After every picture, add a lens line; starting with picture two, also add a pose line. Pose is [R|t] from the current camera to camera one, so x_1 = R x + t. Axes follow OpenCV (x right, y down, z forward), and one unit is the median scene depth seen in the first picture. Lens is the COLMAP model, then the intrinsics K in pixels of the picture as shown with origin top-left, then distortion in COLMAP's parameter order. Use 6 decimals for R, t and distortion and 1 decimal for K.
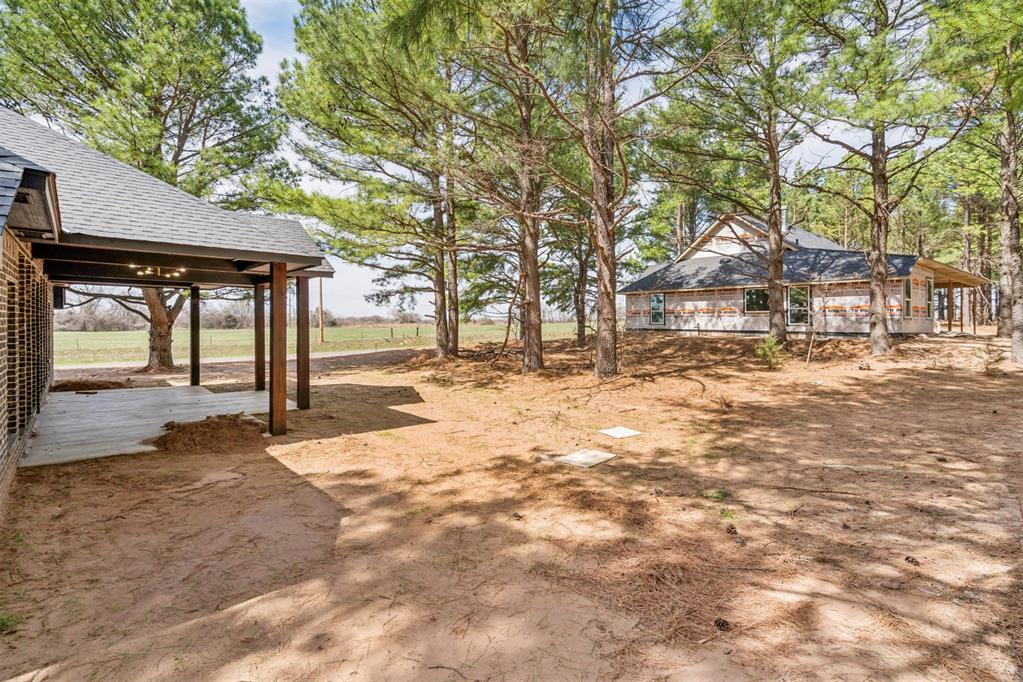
lens RADIAL K [[469.4, 0, 509.8], [0, 469.4, 333.5], [0, 0, 1]] dist [-0.009045, 0.002439]
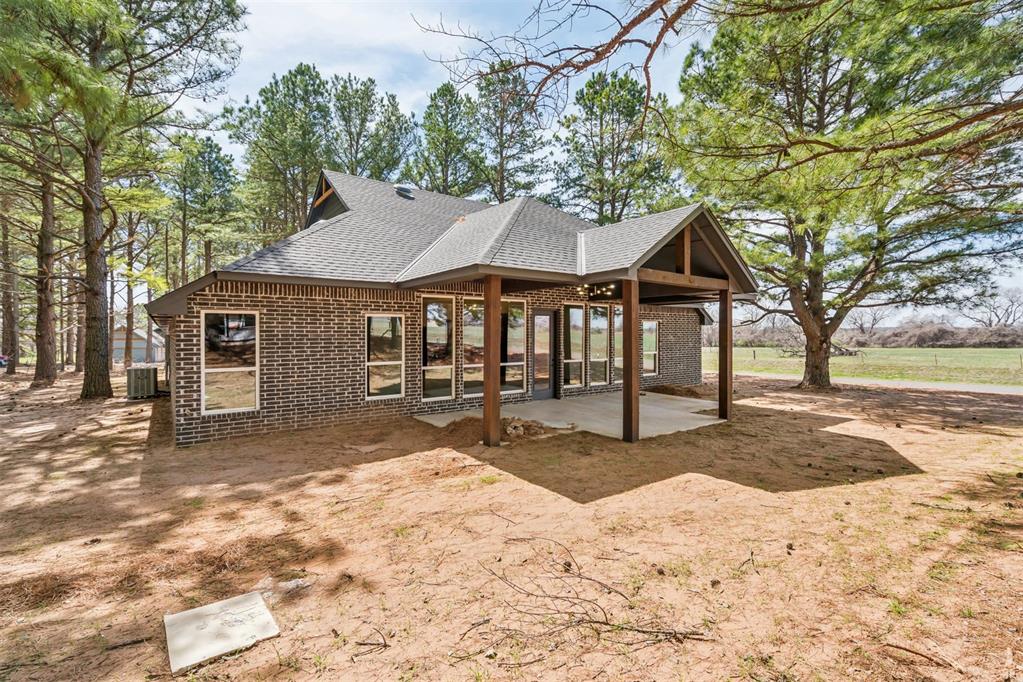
lens RADIAL K [[469.4, 0, 517.8], [0, 469.4, 342.0], [0, 0, 1]] dist [-0.009045, 0.002439]
pose [[-0.107930, 0.004058, -0.994150, 0.689156], [-0.019589, 0.999789, 0.006208, -0.020761], [0.993965, 0.020145, -0.107828, 1.575683]]
